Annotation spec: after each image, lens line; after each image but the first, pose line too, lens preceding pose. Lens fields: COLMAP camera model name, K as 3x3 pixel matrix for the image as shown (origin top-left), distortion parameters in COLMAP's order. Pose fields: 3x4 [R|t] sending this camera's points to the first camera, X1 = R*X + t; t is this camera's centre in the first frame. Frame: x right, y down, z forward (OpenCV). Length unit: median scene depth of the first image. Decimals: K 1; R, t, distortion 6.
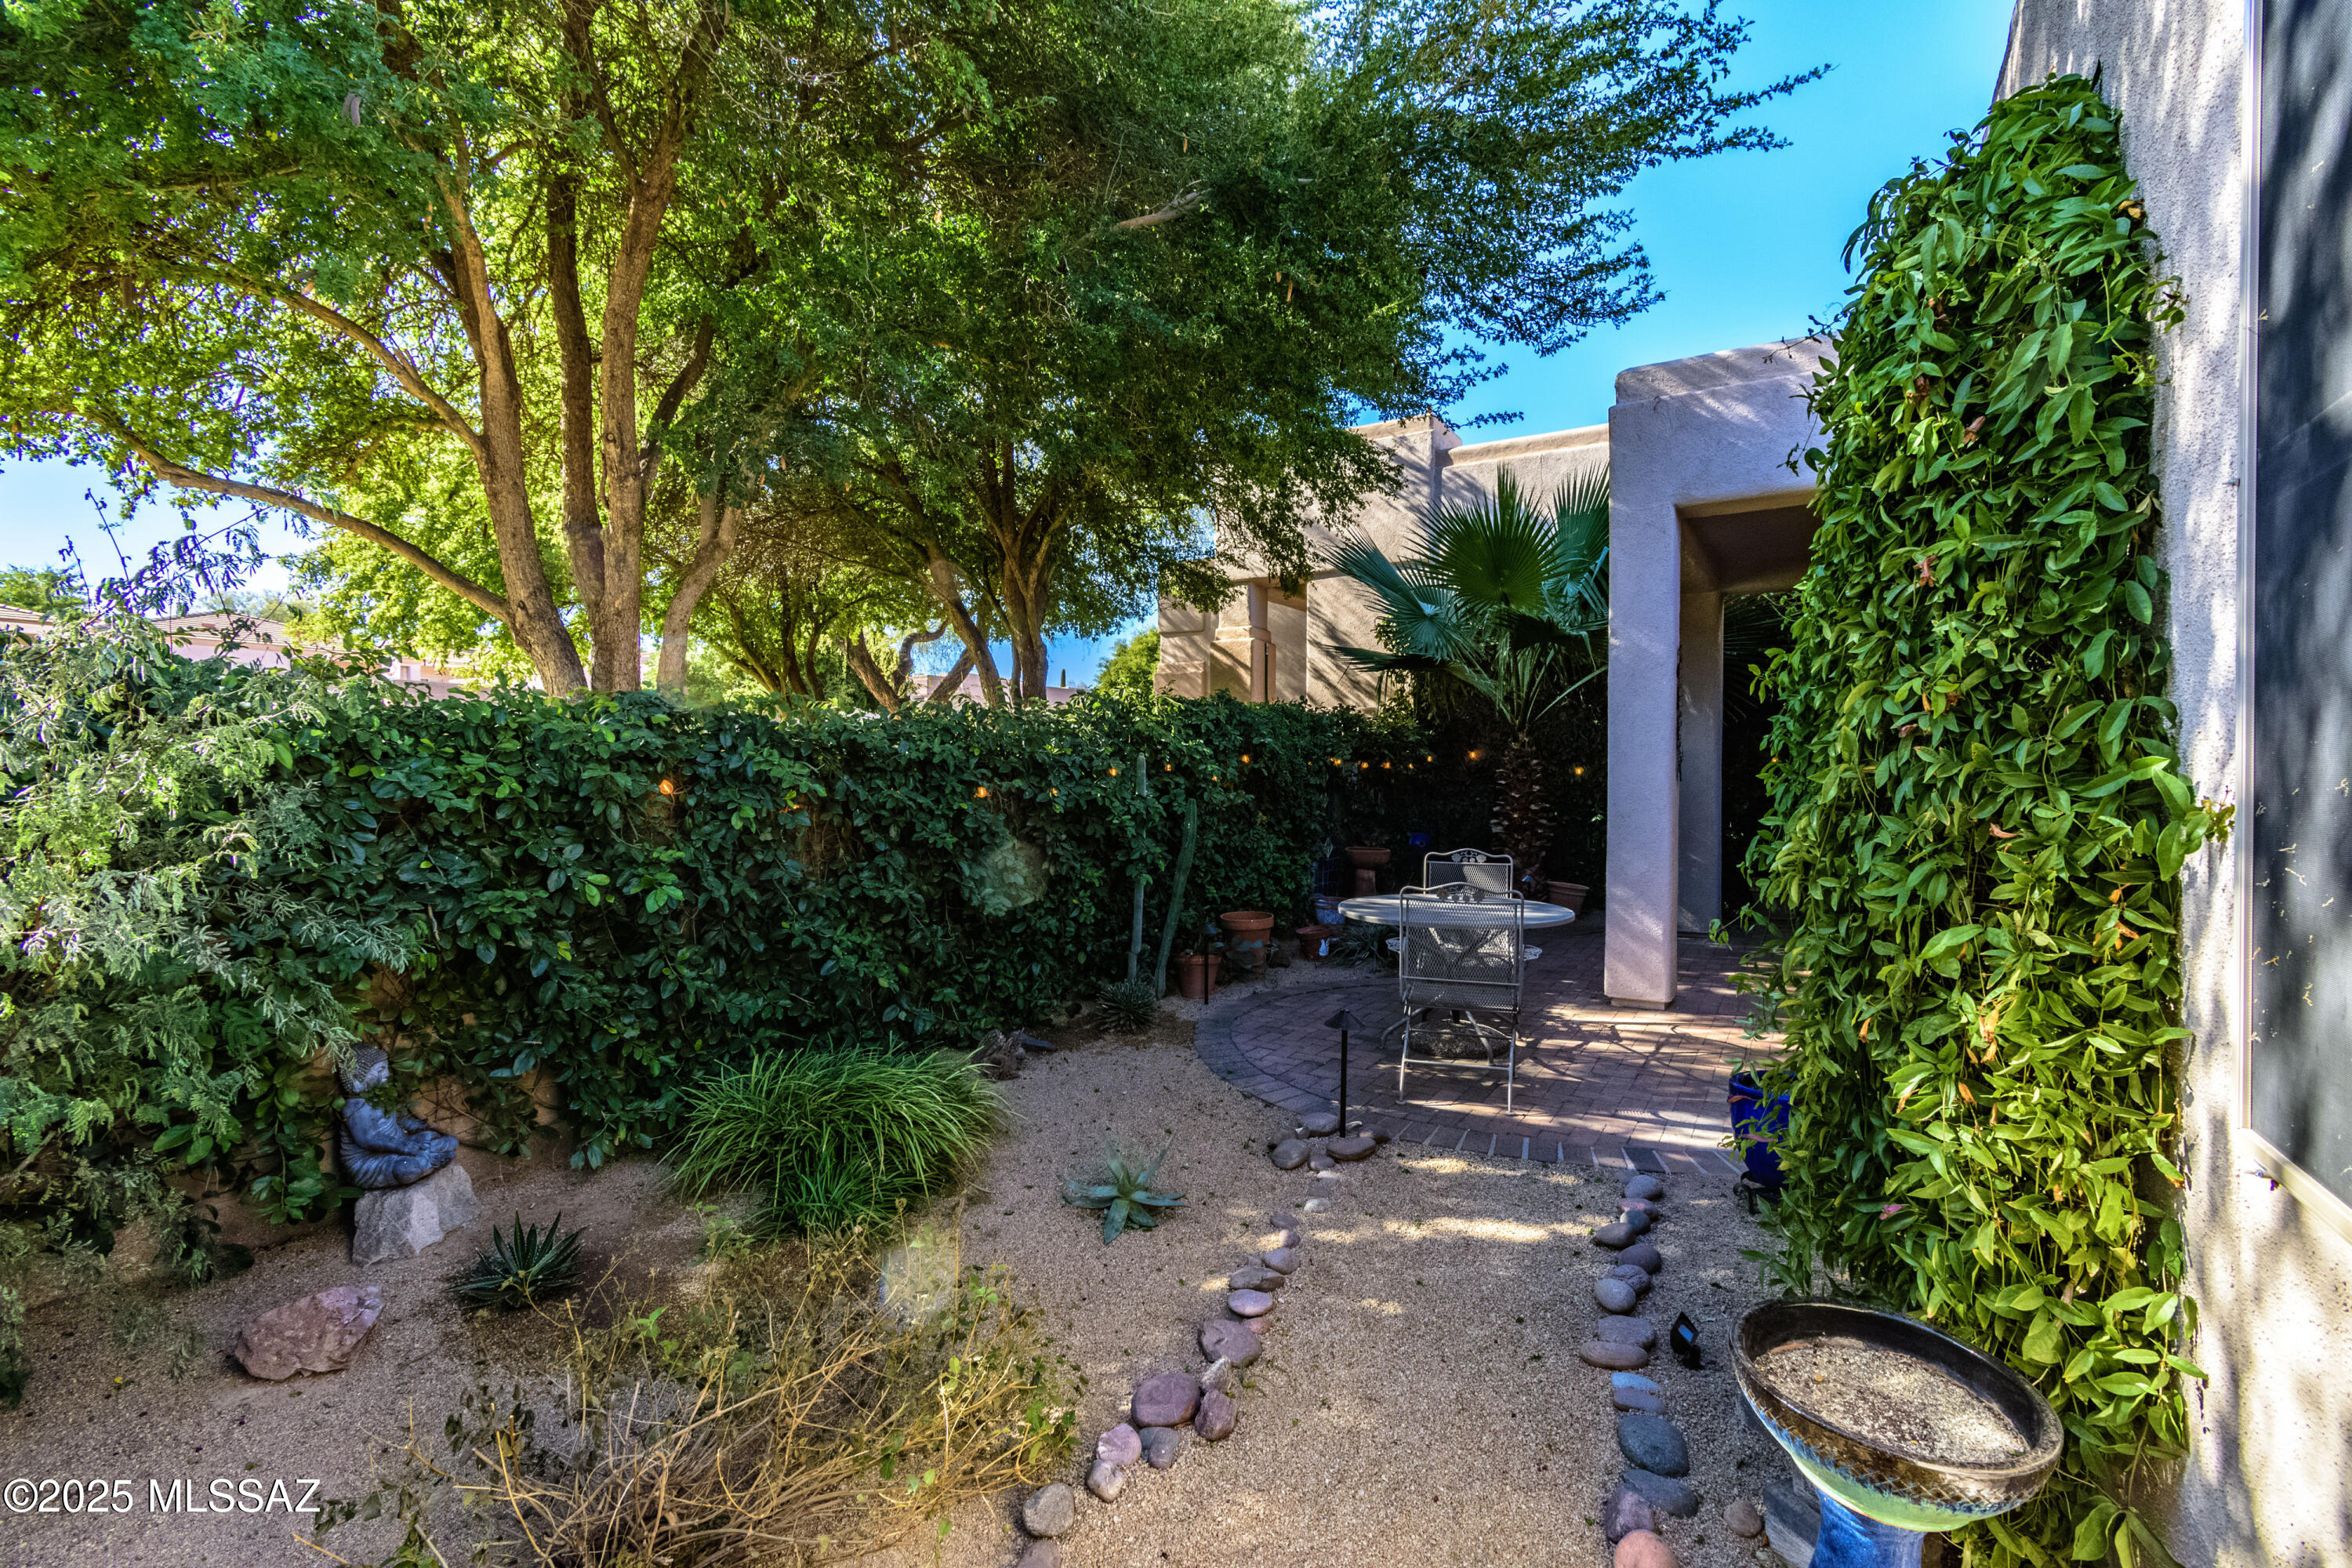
lens RADIAL K [[1029.5, 0, 1243.3], [0, 1029.5, 796.5], [0, 0, 1]] dist [-0.003526, -0.000086]
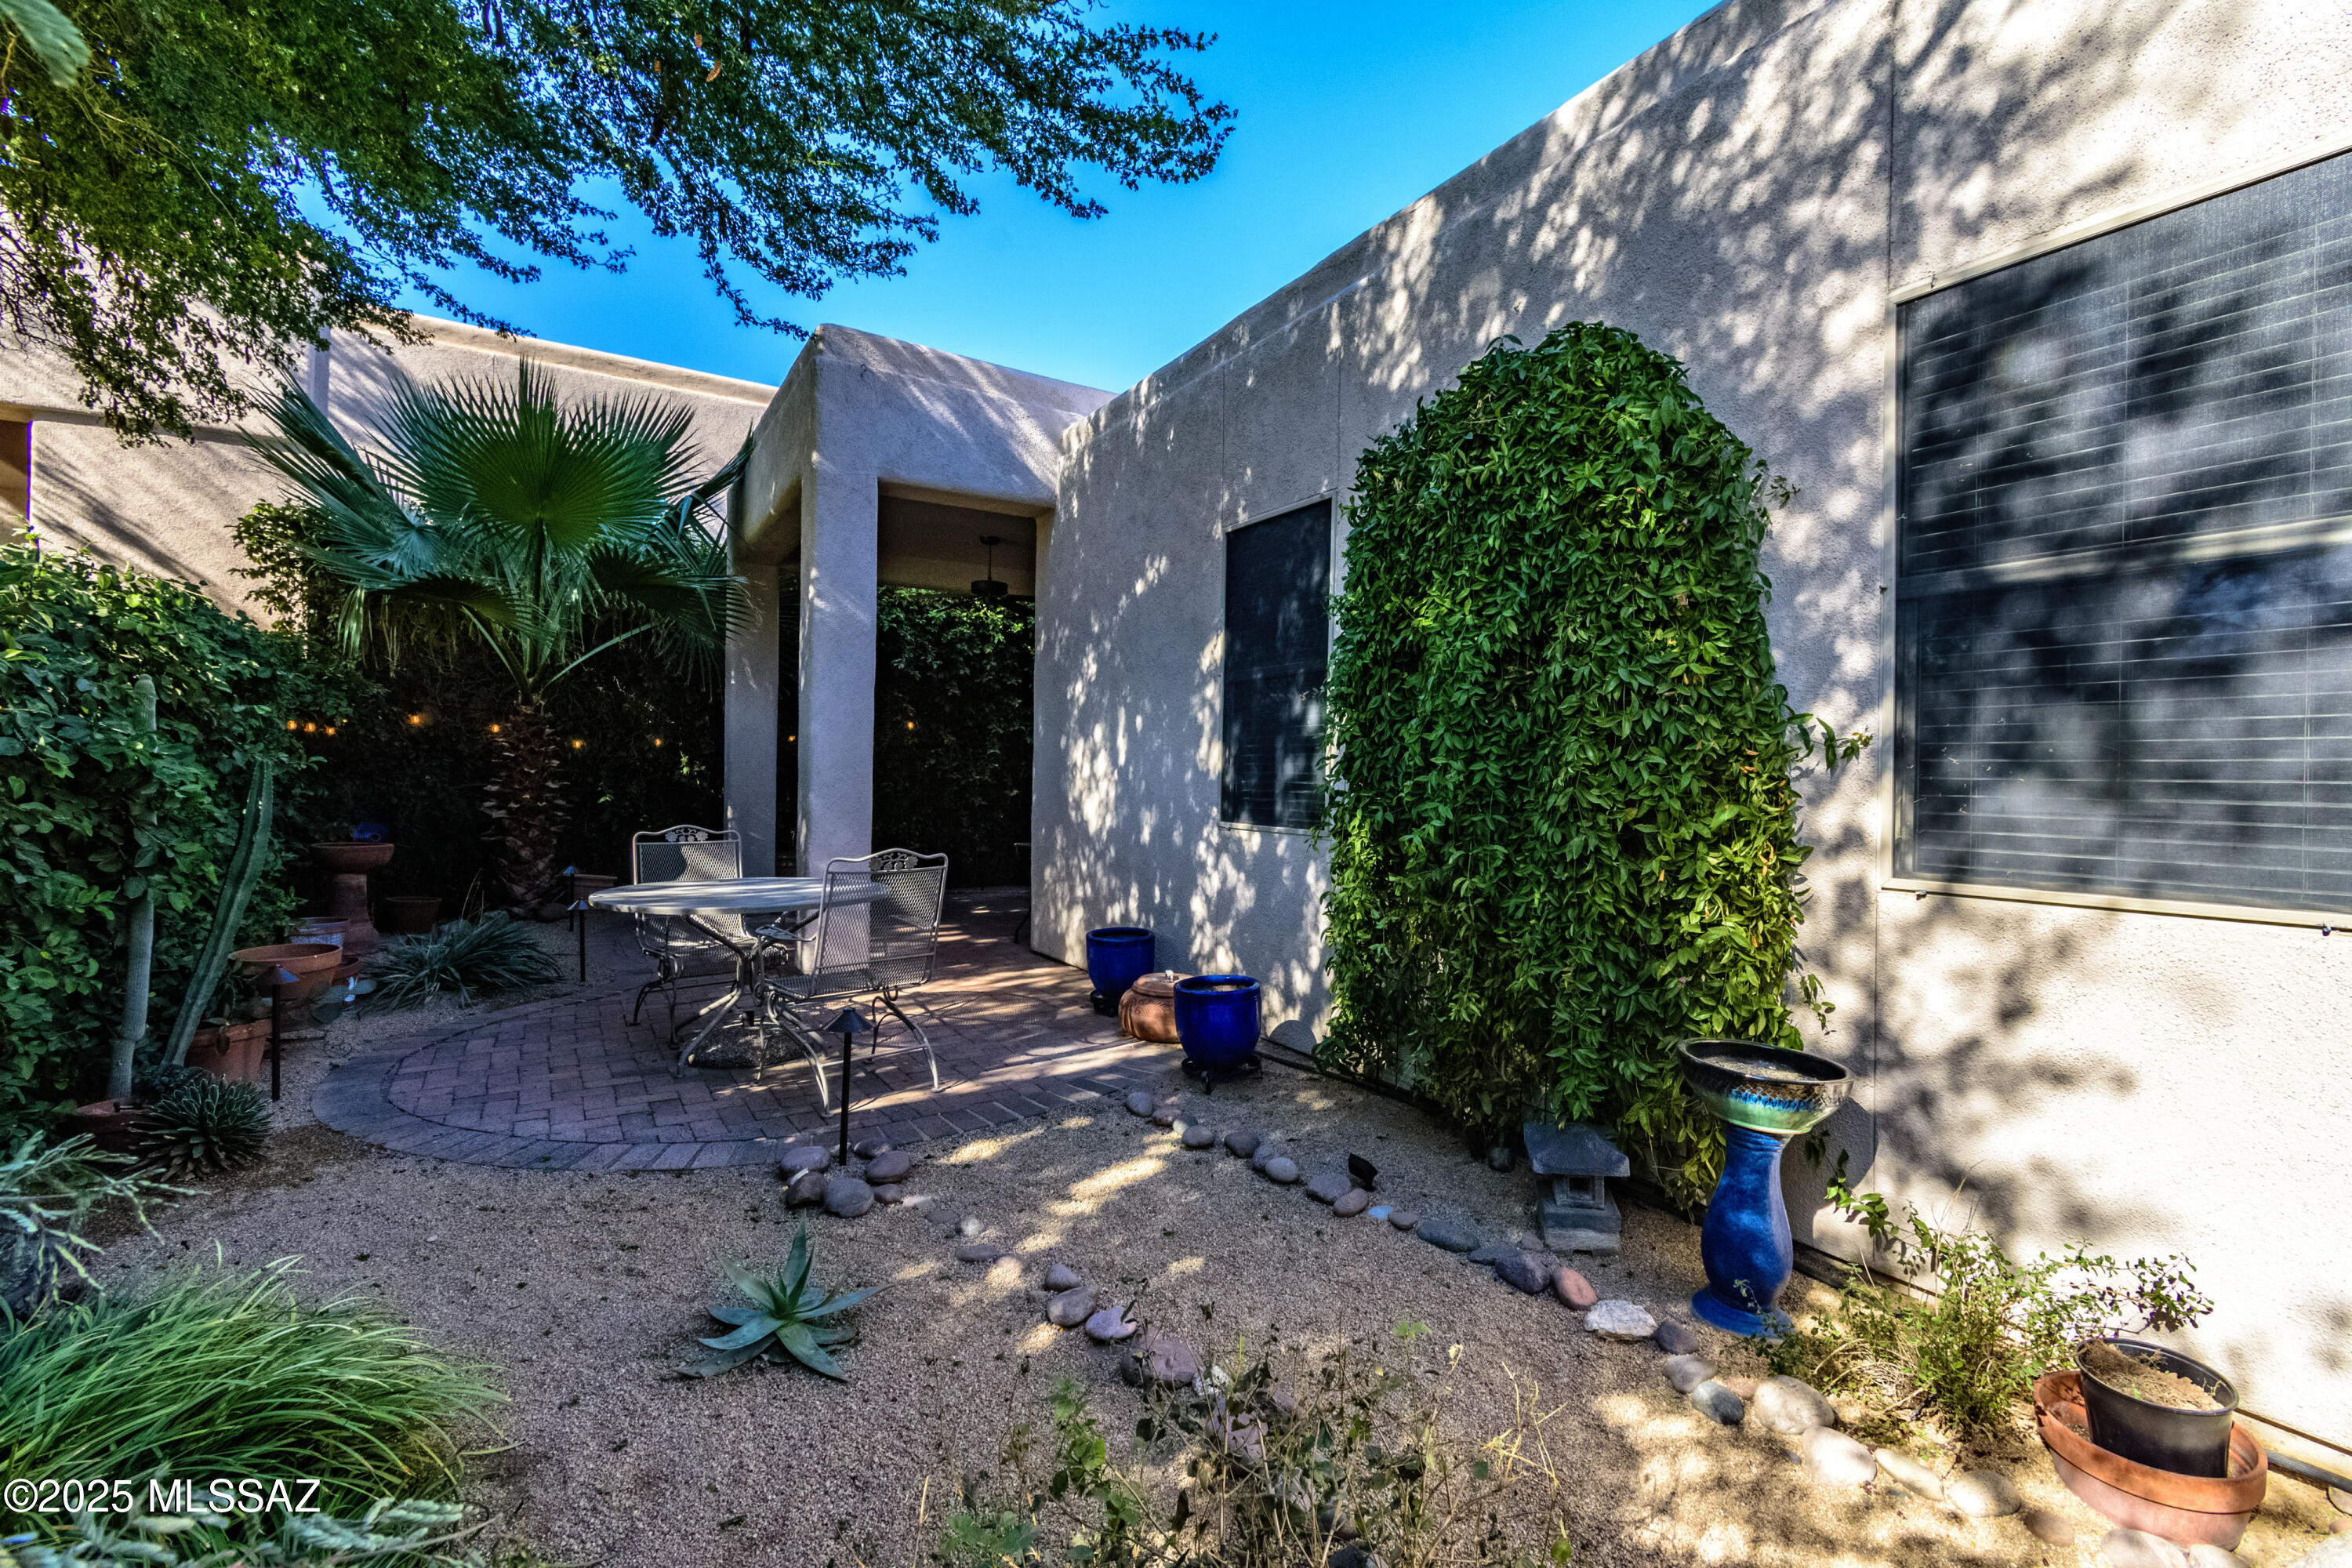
lens RADIAL K [[1029.5, 0, 1182.3], [0, 1029.5, 775.5], [0, 0, 1]] dist [-0.003526, -0.000086]
pose [[0.473821, -0.000223, 0.880621, -0.476268], [0.009238, 0.999946, -0.004717, 0.025773], [-0.880573, 0.010371, 0.473798, 0.357406]]
